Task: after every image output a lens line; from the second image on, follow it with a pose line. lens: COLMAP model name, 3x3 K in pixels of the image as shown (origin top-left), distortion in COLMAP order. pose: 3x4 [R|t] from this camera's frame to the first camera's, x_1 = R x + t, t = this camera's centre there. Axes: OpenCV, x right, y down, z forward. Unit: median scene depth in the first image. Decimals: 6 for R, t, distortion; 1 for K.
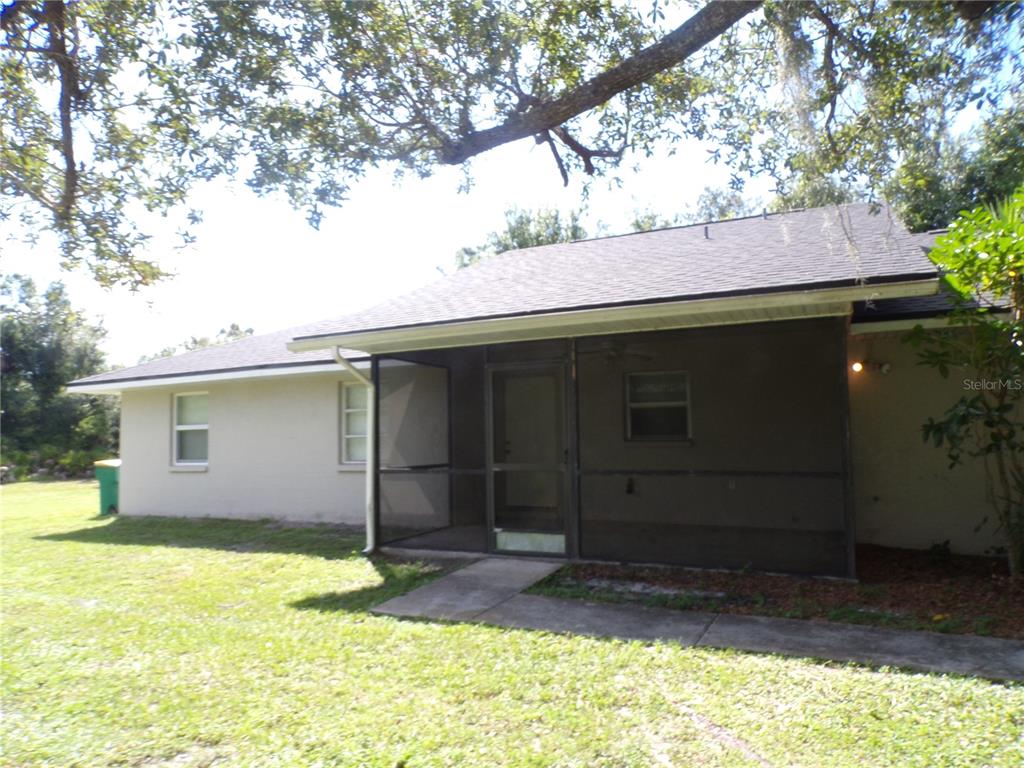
lens RADIAL K [[698.5, 0, 509.6], [0, 698.5, 383.9], [0, 0, 1]] dist [0.002190, -0.004043]
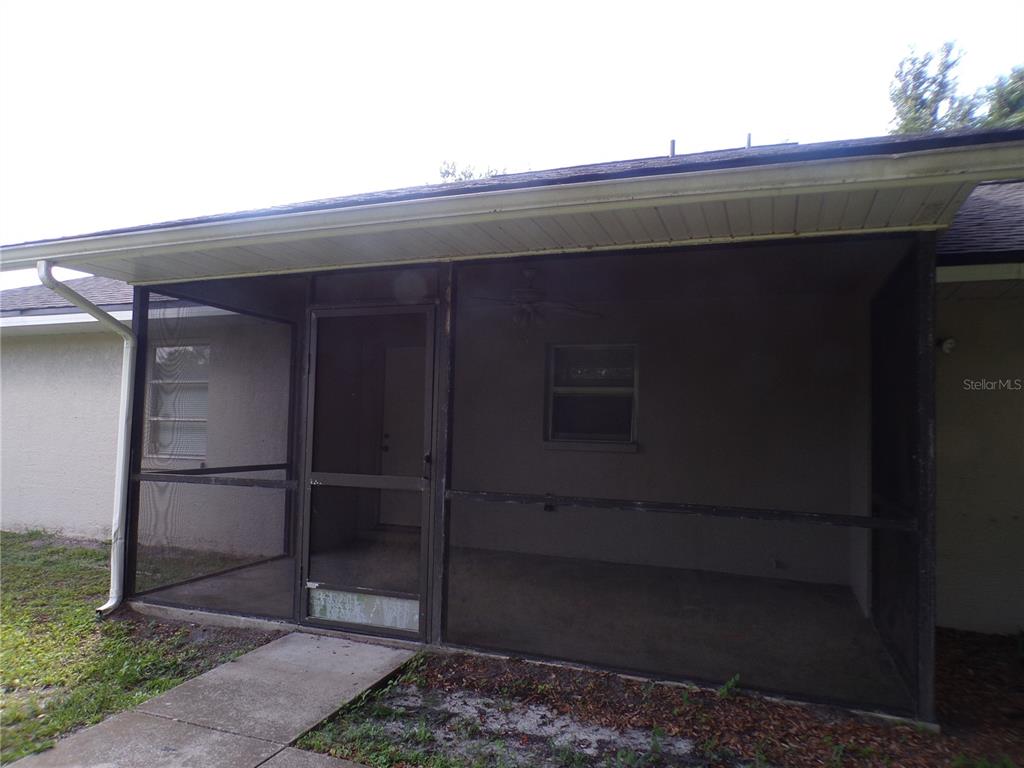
lens RADIAL K [[698.5, 0, 513.1], [0, 698.5, 384.6], [0, 0, 1]] dist [0.002190, -0.004043]
pose [[0.996057, 0.041081, 0.078626, 0.099337], [-0.042300, 0.999008, 0.013902, 0.023831], [-0.077977, -0.017173, 0.996807, 0.400642]]
